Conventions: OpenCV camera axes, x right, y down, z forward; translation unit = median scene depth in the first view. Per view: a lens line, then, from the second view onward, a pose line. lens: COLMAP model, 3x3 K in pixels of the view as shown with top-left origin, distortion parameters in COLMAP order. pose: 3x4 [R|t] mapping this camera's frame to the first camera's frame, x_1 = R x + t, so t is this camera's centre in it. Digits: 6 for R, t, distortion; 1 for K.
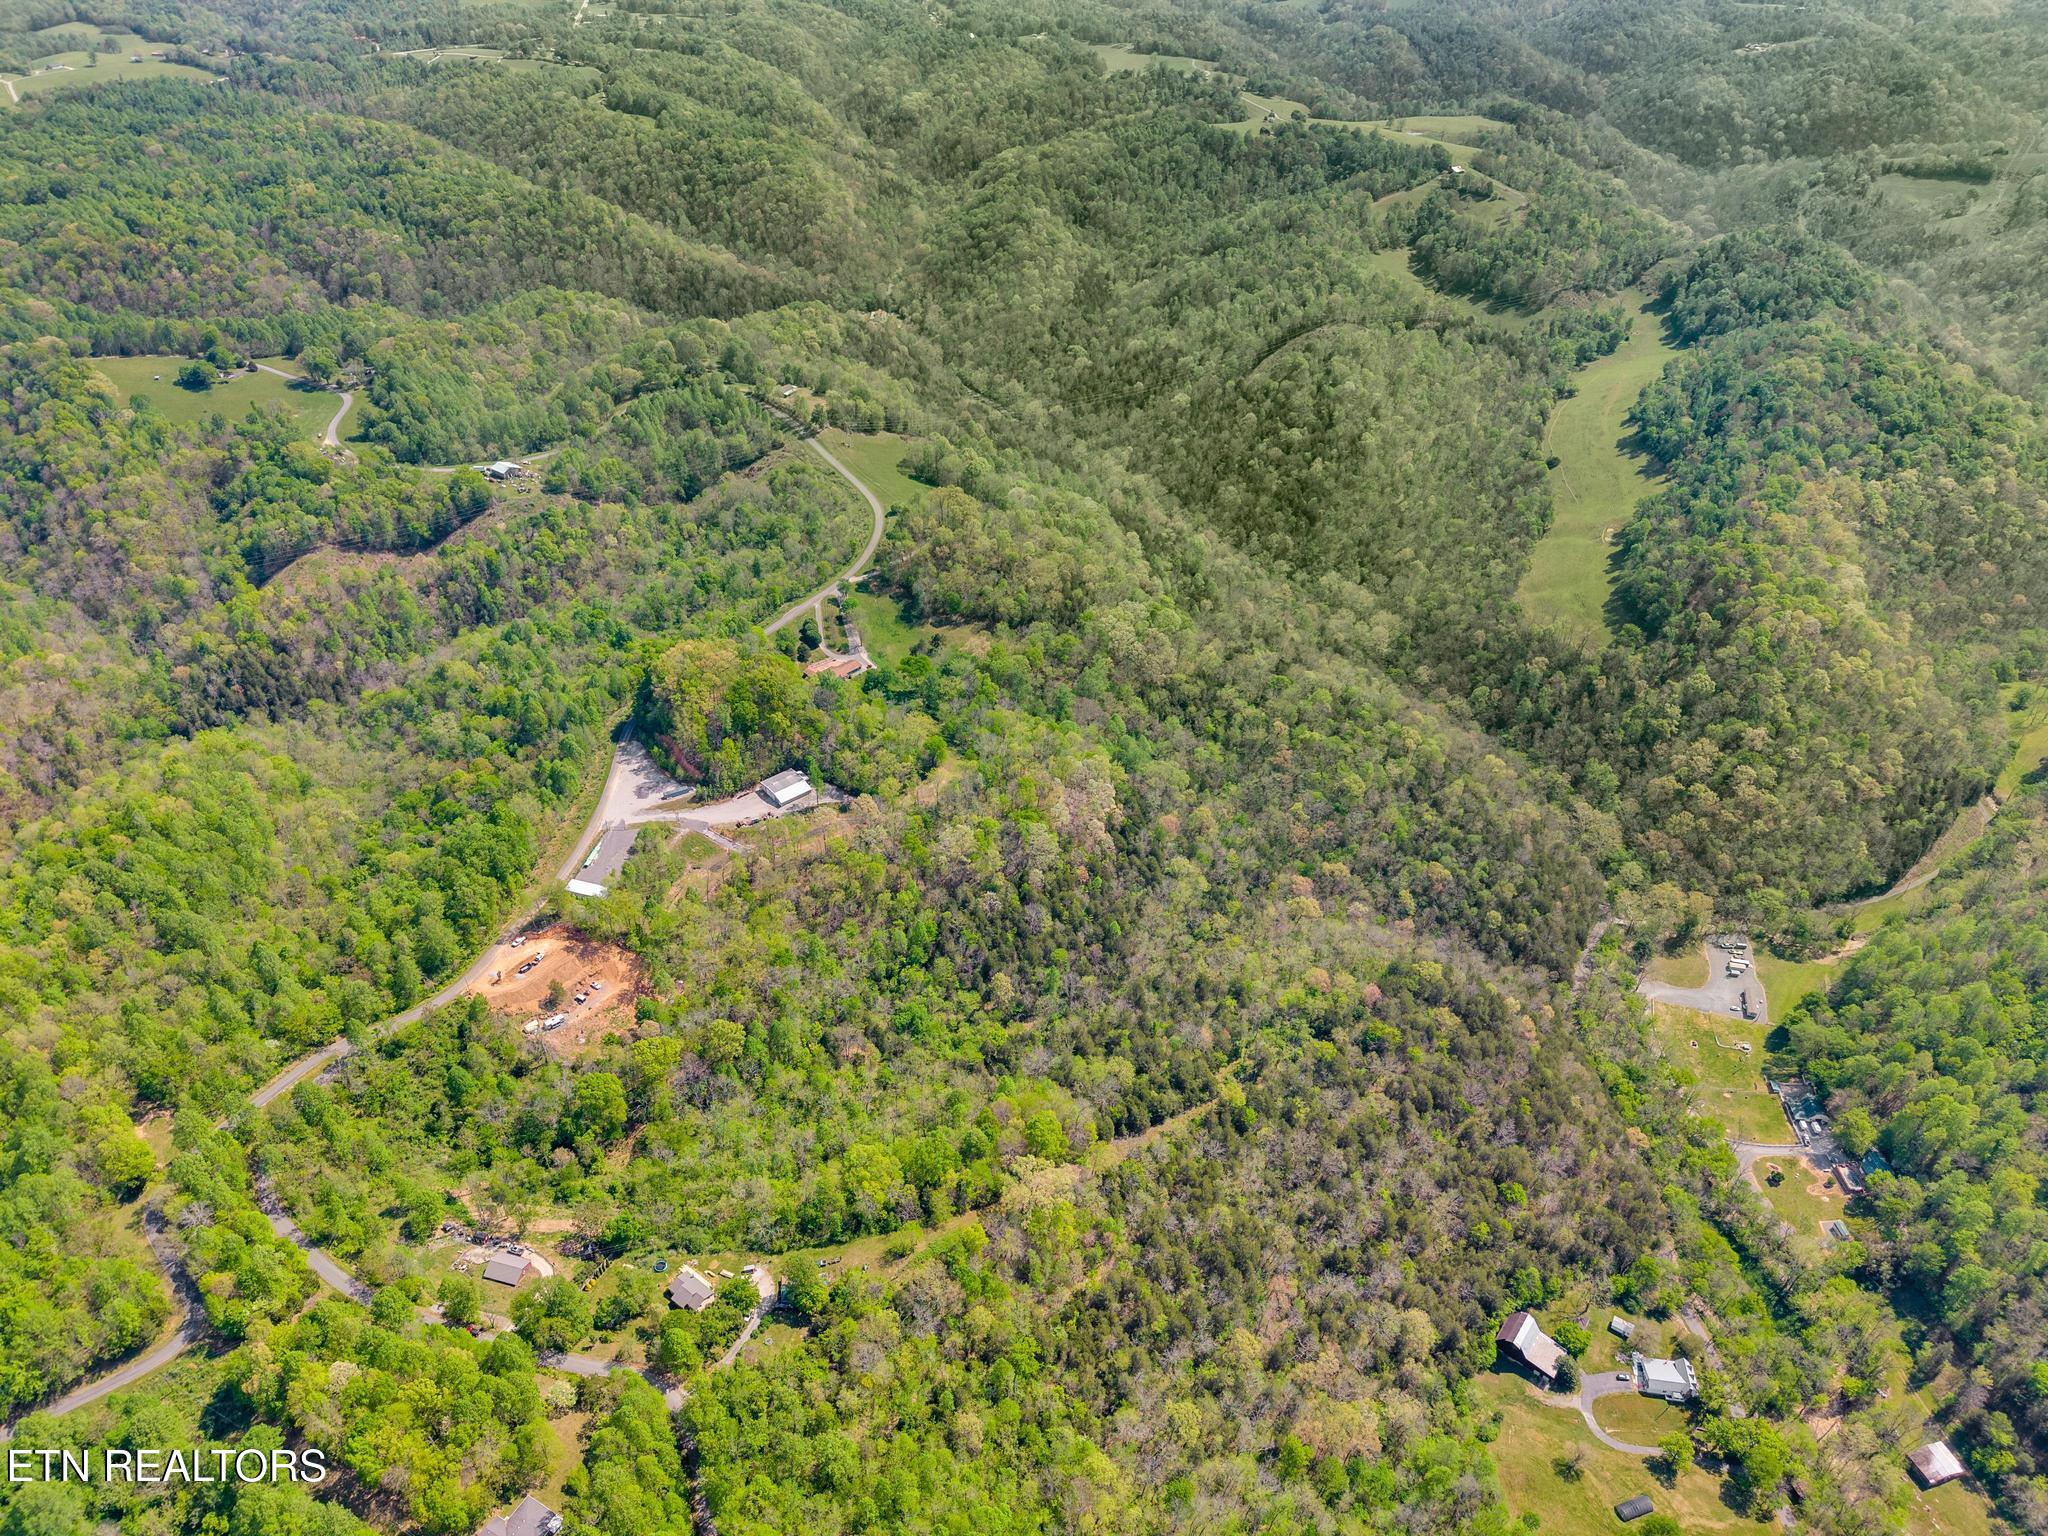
lens RADIAL K [[1363.1, 0, 1024.0], [0, 1363.1, 768.0], [0, 0, 1]] dist [0.005384, -0.002613]
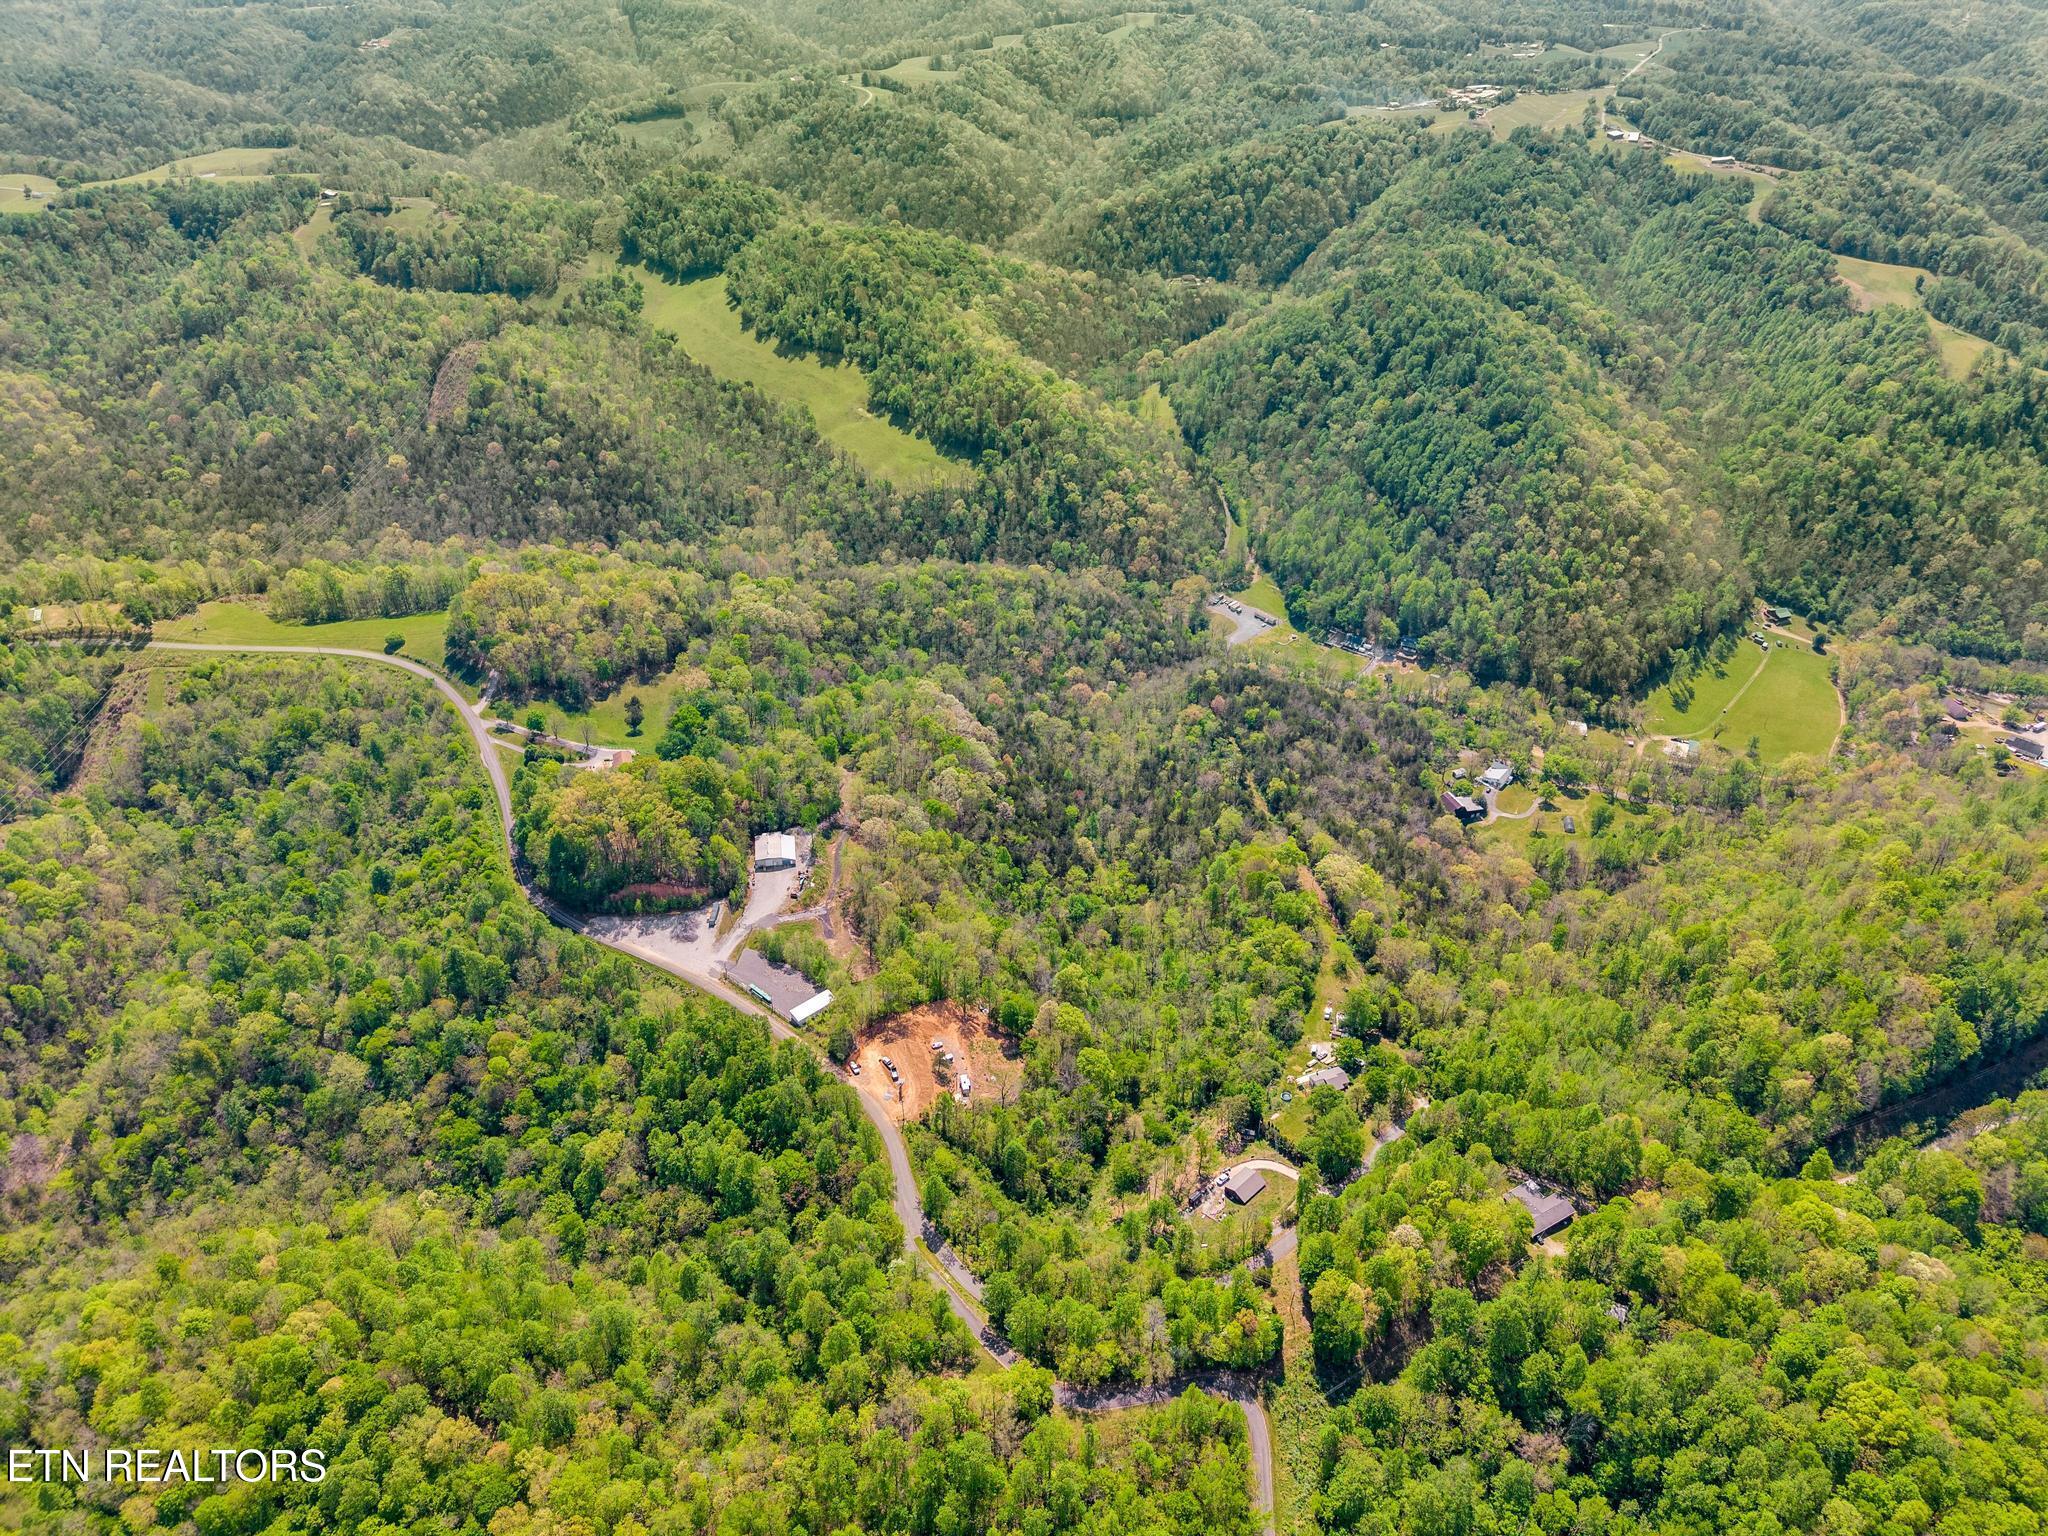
lens RADIAL K [[1363.1, 0, 1024.0], [0, 1363.1, 768.0], [0, 0, 1]] dist [0.005384, -0.002613]
pose [[0.519960, -0.504682, 0.689157, -0.505967], [0.507749, 0.831399, 0.225758, -0.113731], [-0.686901, 0.232533, 0.688546, 0.150070]]
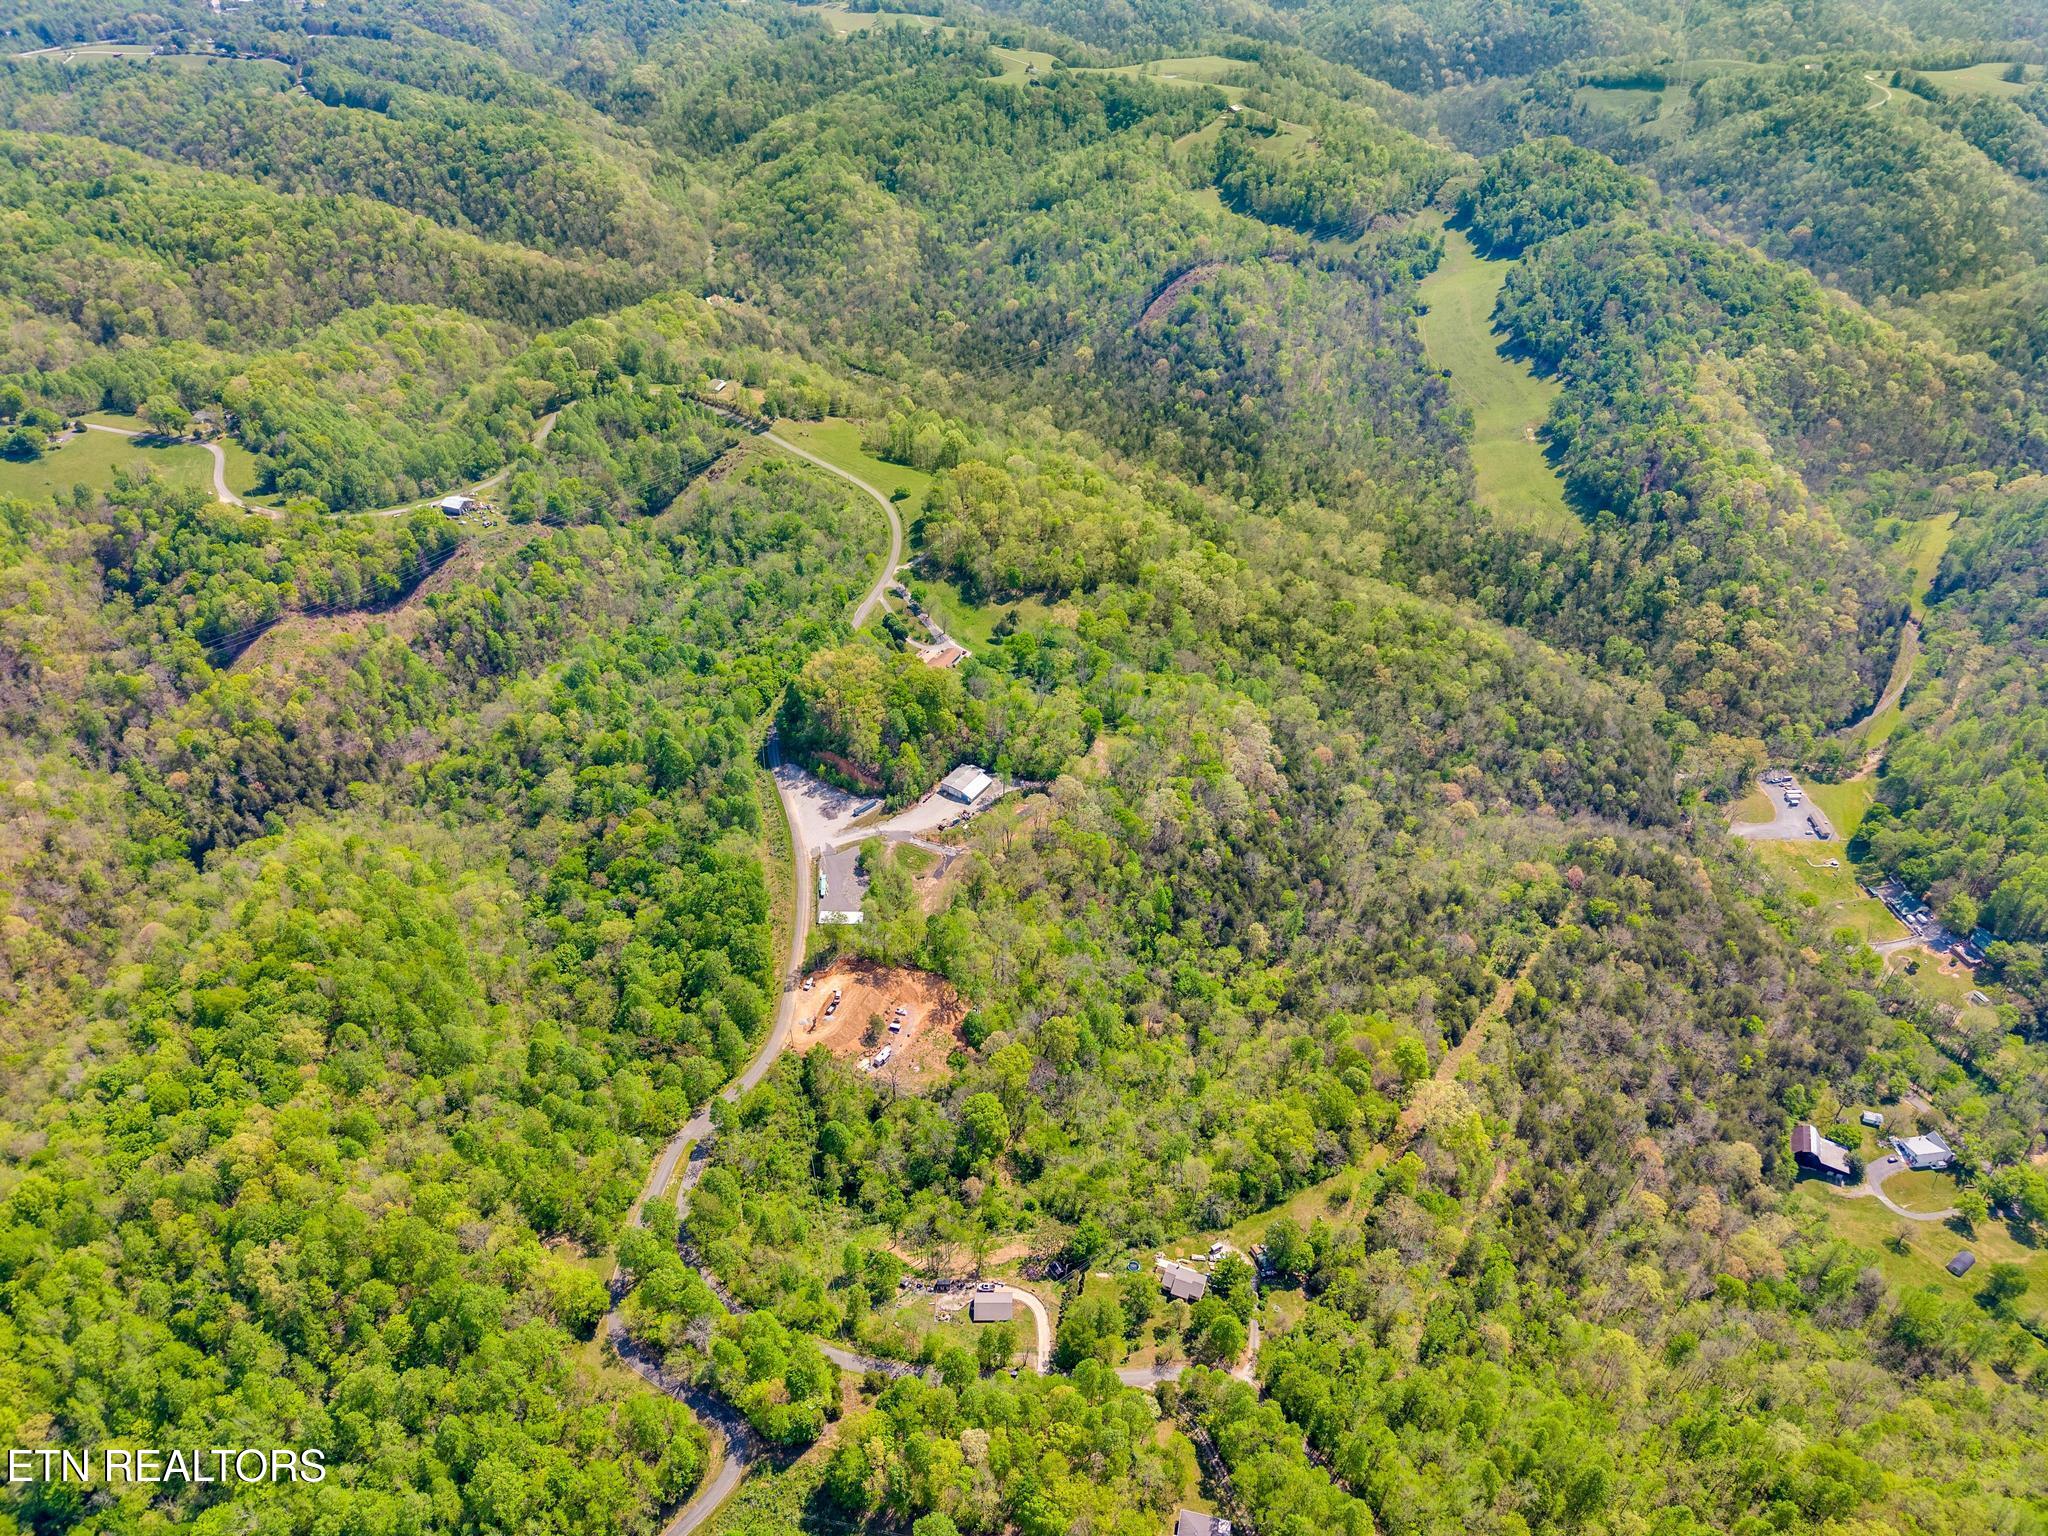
lens RADIAL K [[1363.1, 0, 1024.0], [0, 1363.1, 768.0], [0, 0, 1]] dist [0.005384, -0.002613]
pose [[0.962500, -0.169091, 0.212134, -0.241886], [0.163893, 0.985584, 0.041986, -0.021737], [-0.216176, -0.005644, 0.976338, 0.028209]]
